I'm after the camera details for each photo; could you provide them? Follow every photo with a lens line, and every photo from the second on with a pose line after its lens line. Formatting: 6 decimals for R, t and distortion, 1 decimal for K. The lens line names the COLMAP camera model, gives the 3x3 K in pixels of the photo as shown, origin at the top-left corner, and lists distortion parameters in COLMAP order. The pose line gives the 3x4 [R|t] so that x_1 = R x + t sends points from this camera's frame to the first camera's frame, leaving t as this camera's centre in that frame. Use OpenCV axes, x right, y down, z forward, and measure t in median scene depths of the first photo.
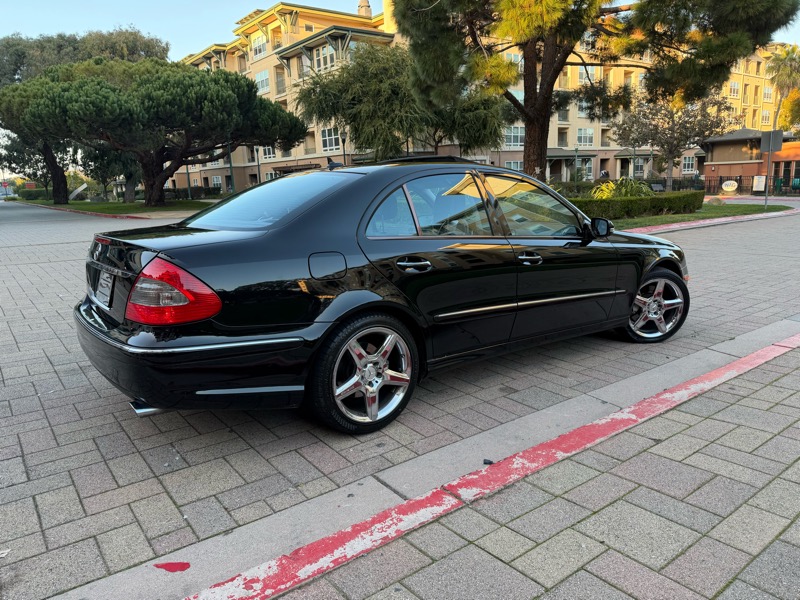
lens RADIAL K [[558.7, 0, 397.5], [0, 558.7, 292.4], [0, 0, 1]] dist [0.049434, -0.061237]
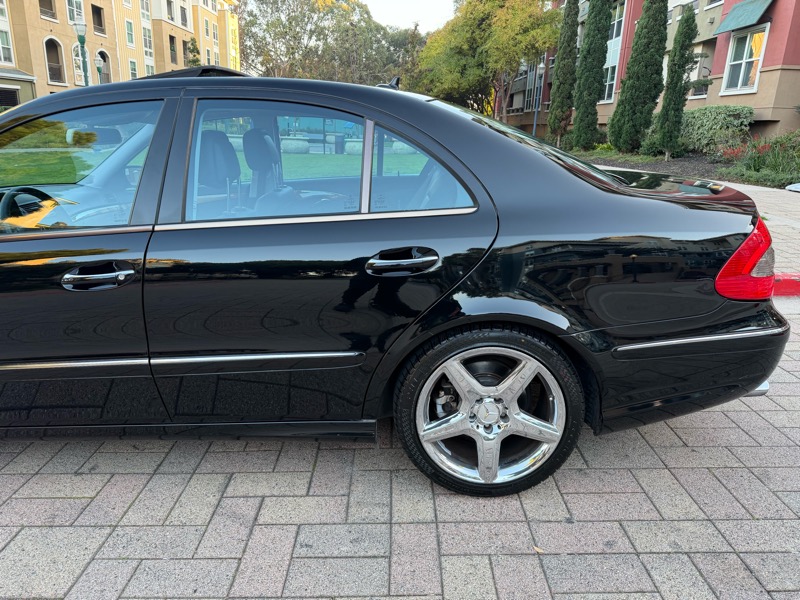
lens RADIAL K [[566.4, 0, 397.4], [0, 566.4, 292.4], [0, 0, 1]] dist [0.005612, -0.010510]
pose [[-0.789032, -0.159931, 0.593170, -0.083216], [0.116595, 0.908990, 0.400177, -0.040803], [-0.603186, 0.384913, -0.698576, 0.230299]]
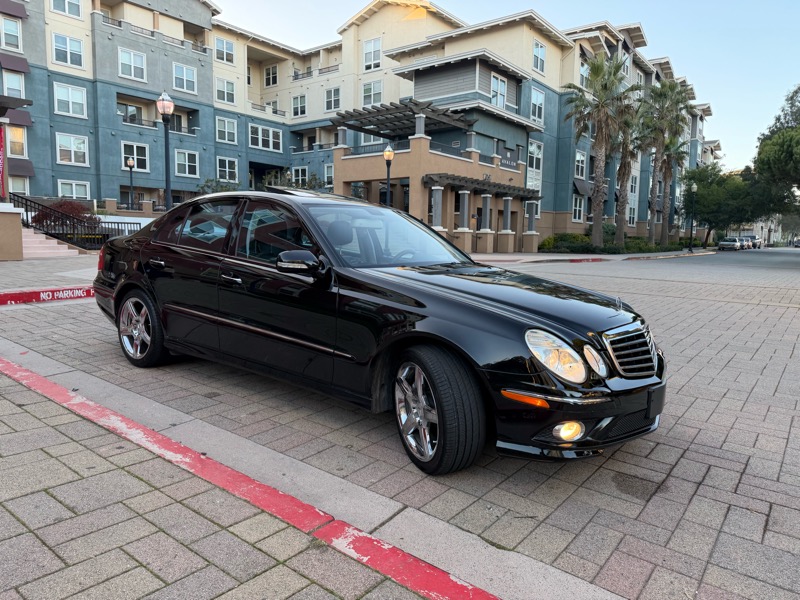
lens RADIAL K [[556.3, 0, 395.0], [0, 556.3, 294.9], [0, 0, 1]] dist [0.041577, -0.051693]
pose [[0.244071, 0.134803, -0.960343, 0.192069], [-0.210124, 0.974117, 0.083333, -0.026864], [0.946719, 0.181452, 0.266078, 0.147869]]
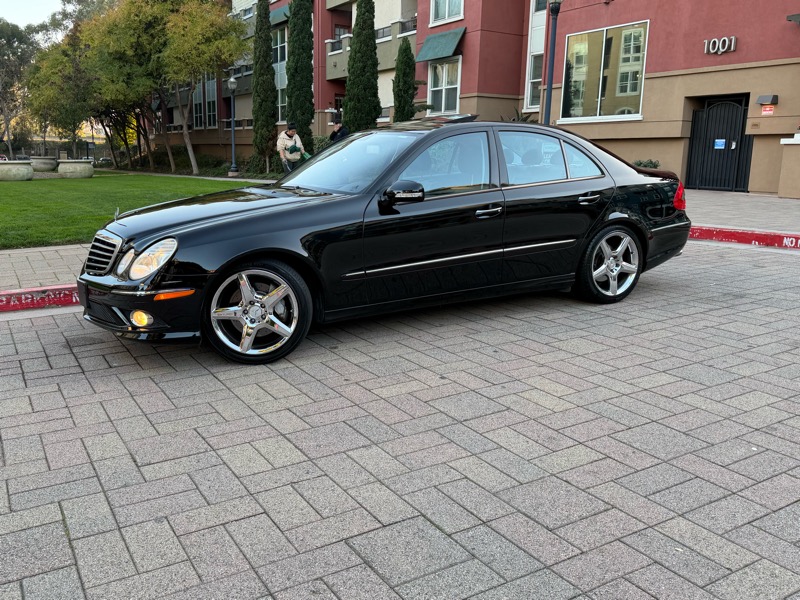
lens RADIAL K [[701.5, 0, 392.6], [0, 701.5, 290.3], [0, 0, 1]] dist [0.146671, -0.287809]
pose [[-0.991884, -0.006632, 0.126970, -0.008472], [0.040218, 0.930995, 0.362810, -0.070344], [-0.120614, 0.364972, -0.923172, 0.396141]]
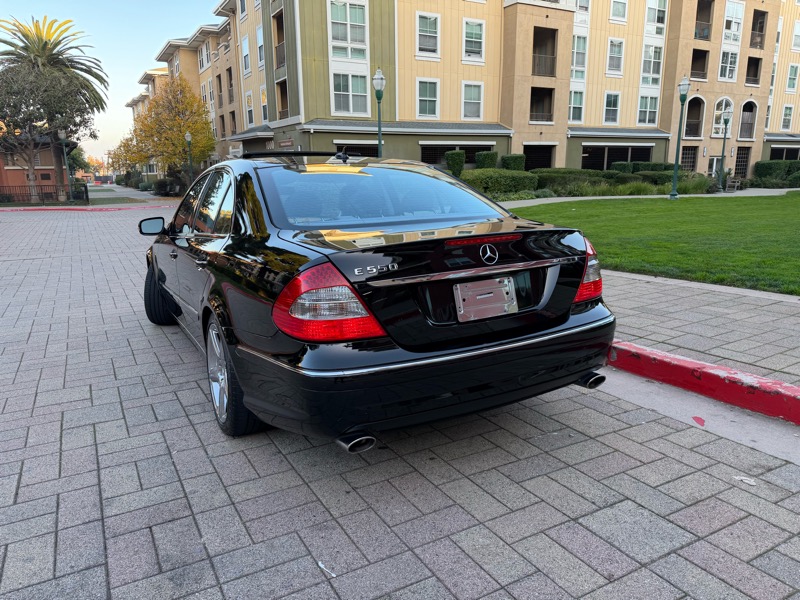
lens RADIAL K [[556.3, 0, 395.0], [0, 556.3, 294.9], [0, 0, 1]] dist [0.041577, -0.051693]
pose [[0.151710, -0.179682, 0.971956, -0.153815], [0.196170, 0.969250, 0.148562, -0.018459], [-0.968763, 0.168130, 0.182293, 0.116162]]
